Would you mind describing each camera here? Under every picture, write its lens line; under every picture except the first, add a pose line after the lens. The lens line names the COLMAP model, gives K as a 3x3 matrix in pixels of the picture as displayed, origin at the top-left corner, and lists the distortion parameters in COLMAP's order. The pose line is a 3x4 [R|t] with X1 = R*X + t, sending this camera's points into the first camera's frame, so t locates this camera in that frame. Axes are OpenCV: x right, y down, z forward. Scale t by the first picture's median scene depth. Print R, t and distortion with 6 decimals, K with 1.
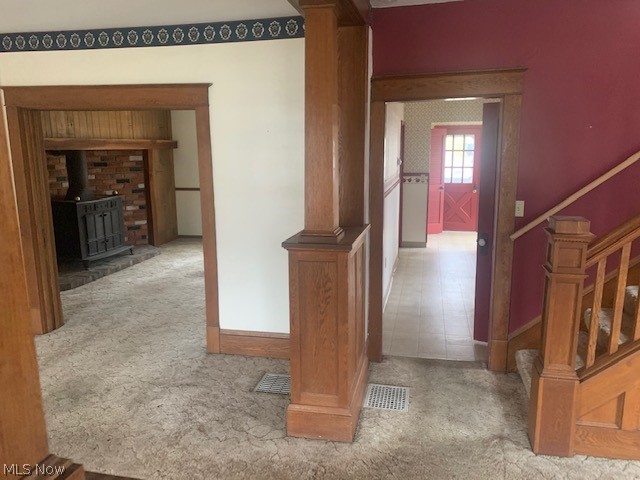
lens RADIAL K [[490.3, 0, 319.0], [0, 490.3, 237.8], [0, 0, 1]] dist [0.030080, -0.032146]
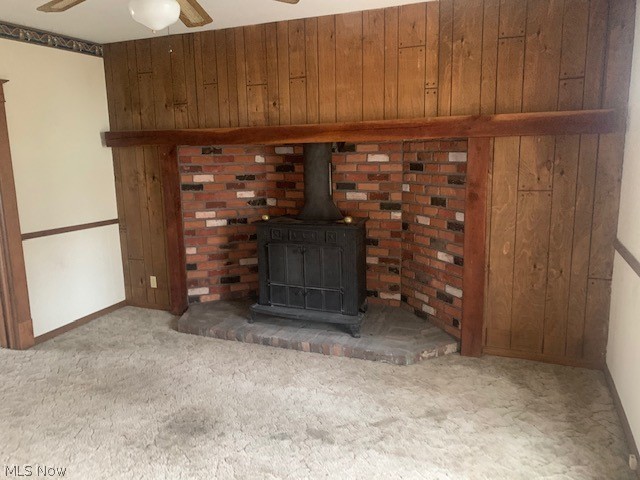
lens RADIAL K [[490.3, 0, 320.5], [0, 490.3, 245.4], [0, 0, 1]] dist [0.030080, -0.032146]
pose [[-0.177240, 0.210518, -0.961389, 0.116110], [-0.148788, 0.959895, 0.237622, -0.175011], [0.972856, 0.185159, -0.138809, 0.968402]]
